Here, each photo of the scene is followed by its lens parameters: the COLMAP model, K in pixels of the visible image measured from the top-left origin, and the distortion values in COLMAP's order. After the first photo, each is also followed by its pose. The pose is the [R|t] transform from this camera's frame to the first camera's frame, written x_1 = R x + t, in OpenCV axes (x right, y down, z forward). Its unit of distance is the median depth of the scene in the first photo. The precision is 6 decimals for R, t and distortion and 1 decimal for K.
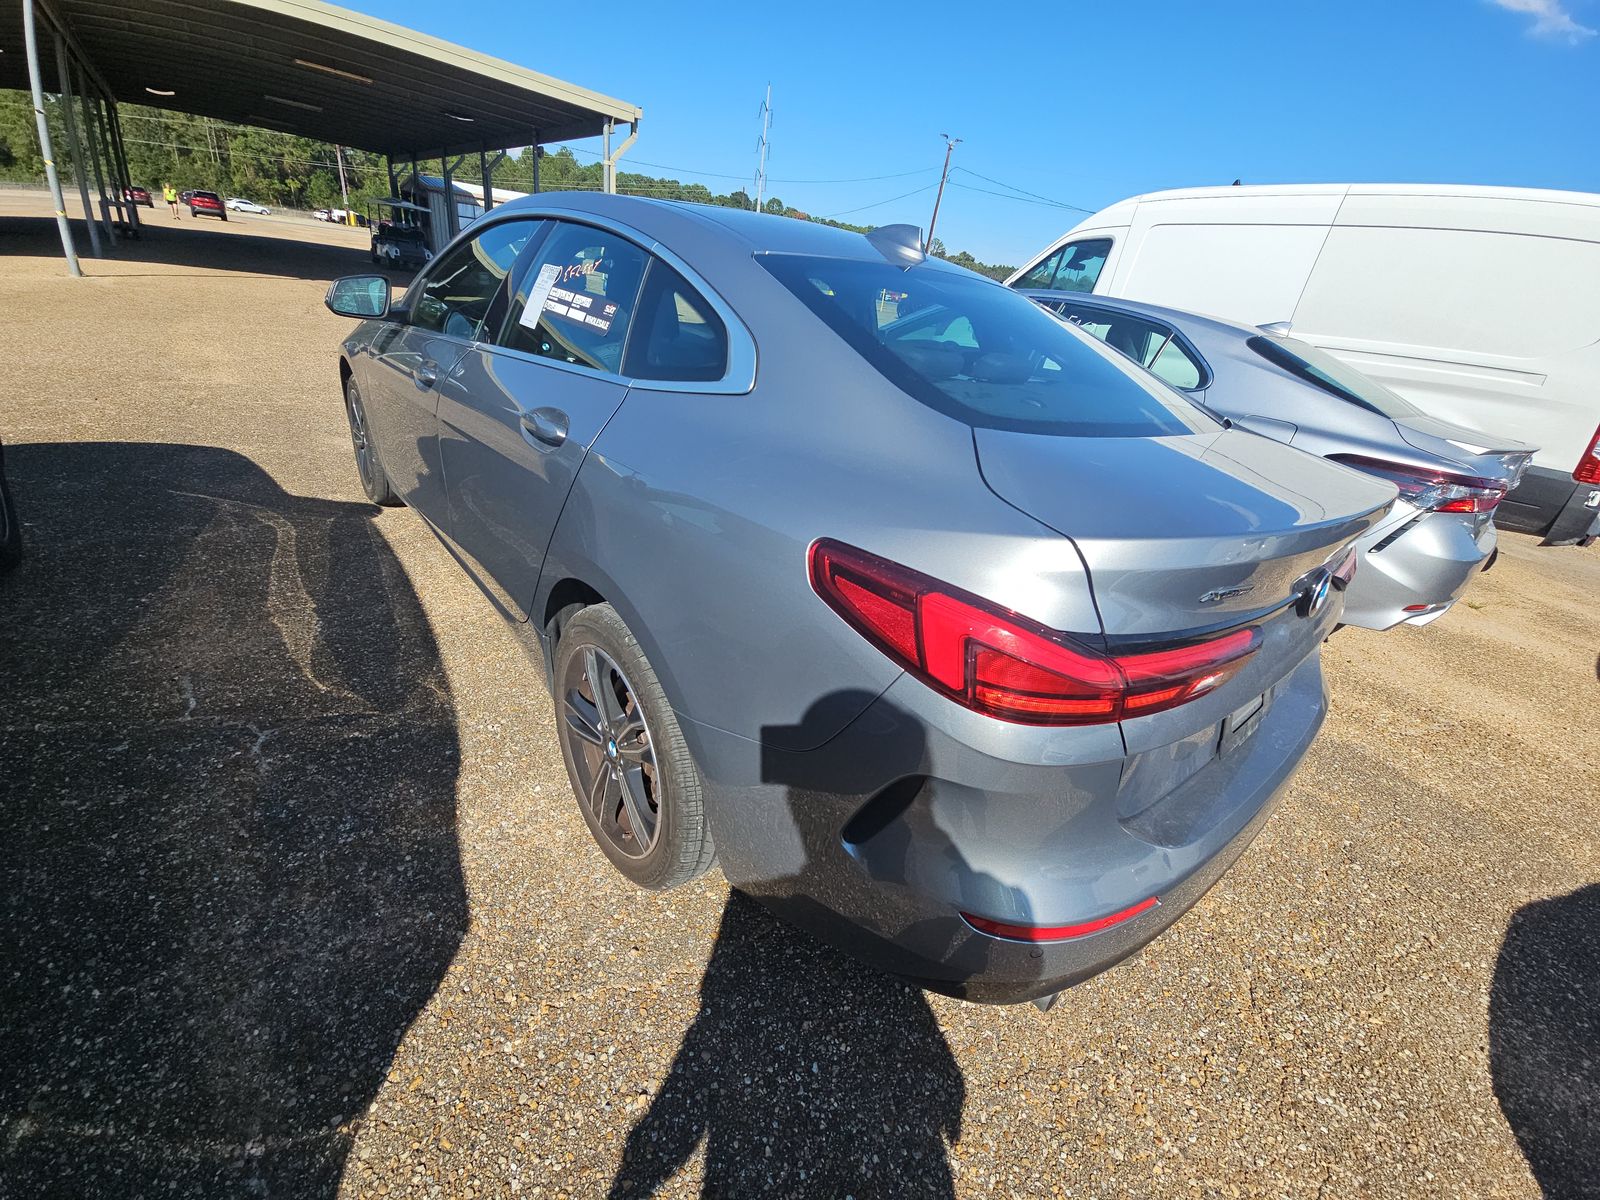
lens RADIAL K [[654.3, 0, 798.1], [0, 654.3, 588.4], [0, 0, 1]] dist [0.056910, -0.032801]
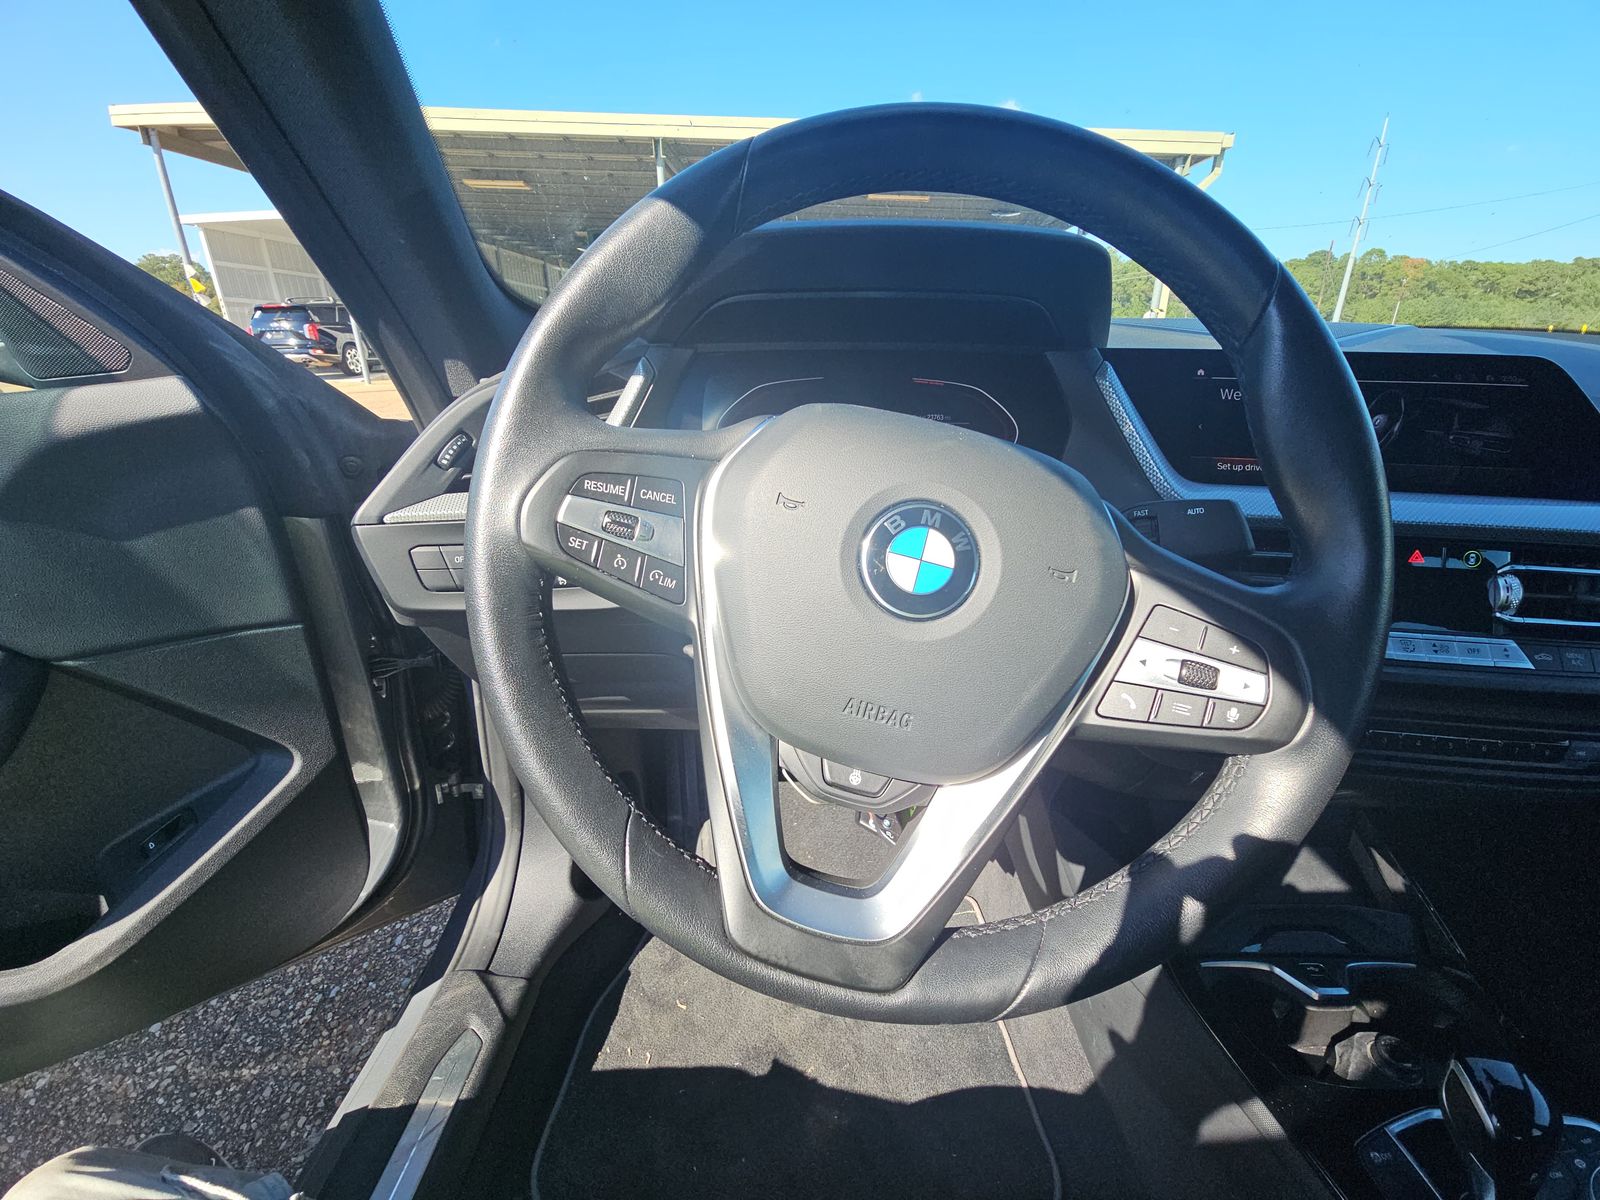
lens RADIAL K [[655.8, 0, 800.0], [0, 655.8, 600.0], [0, 0, 1]] dist [0.000861, -0.000059]
pose [[0.761320, 0.121411, -0.636907, -0.059176], [-0.188491, 0.981330, -0.038243, -0.066048], [0.620373, 0.149166, 0.769992, 0.167818]]
